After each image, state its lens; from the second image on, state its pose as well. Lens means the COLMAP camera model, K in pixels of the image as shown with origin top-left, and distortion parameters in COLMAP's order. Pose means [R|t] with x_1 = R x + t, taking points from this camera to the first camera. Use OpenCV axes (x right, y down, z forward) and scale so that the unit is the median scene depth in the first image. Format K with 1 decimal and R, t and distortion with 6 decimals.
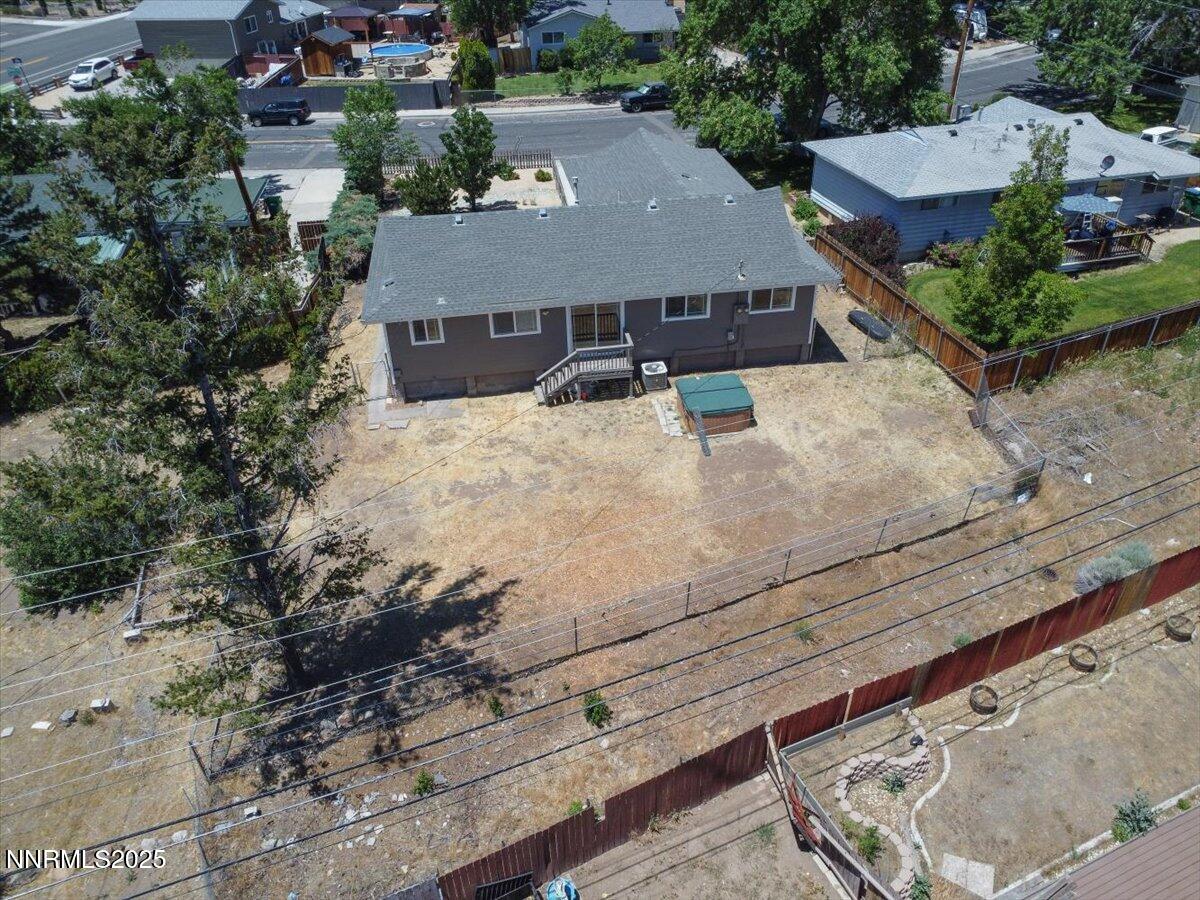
lens RADIAL K [[868.9, 0, 600.0], [0, 868.9, 450.0], [0, 0, 1]] dist [-0.028724, -0.006823]
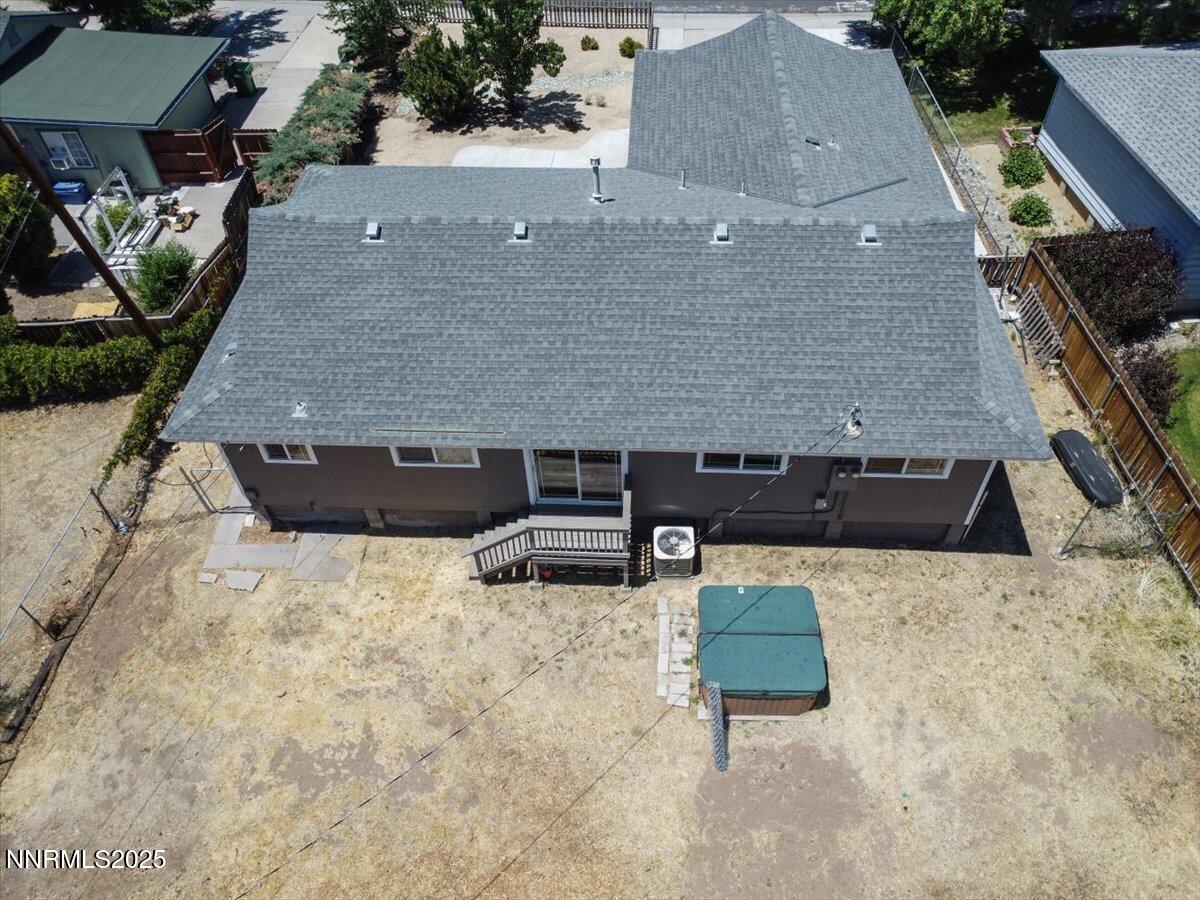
lens RADIAL K [[868.9, 0, 600.0], [0, 868.9, 450.0], [0, 0, 1]] dist [-0.028724, -0.006823]
pose [[0.977877, 0.150692, -0.145085, 0.094142], [-0.111776, 0.962674, 0.246504, -0.306417], [0.176815, -0.224833, 0.958220, 0.482225]]
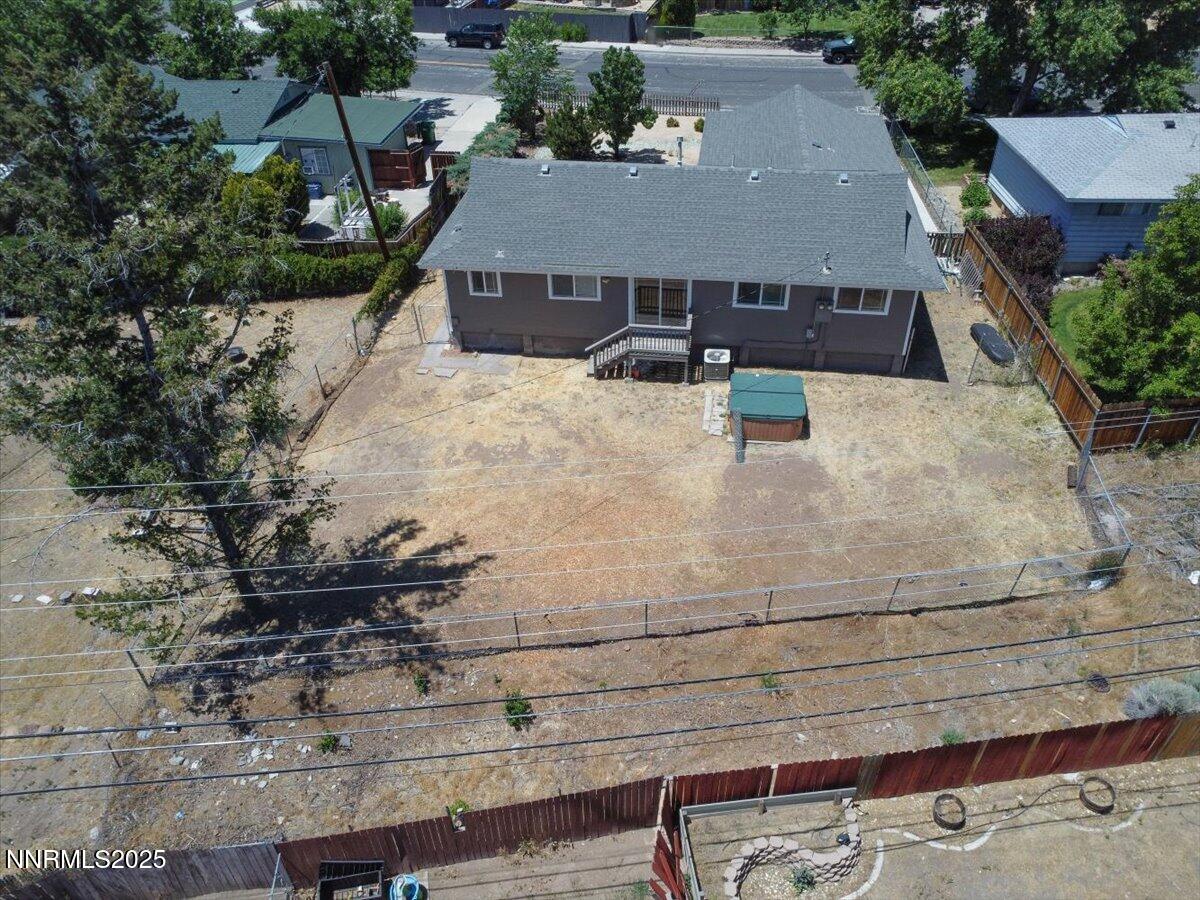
lens RADIAL K [[868.9, 0, 600.0], [0, 868.9, 450.0], [0, 0, 1]] dist [-0.028724, -0.006823]
pose [[0.956201, 0.181181, -0.229900, 0.183504], [-0.165005, 0.982368, 0.087901, -0.060191], [0.241772, -0.046117, 0.969236, 0.079997]]
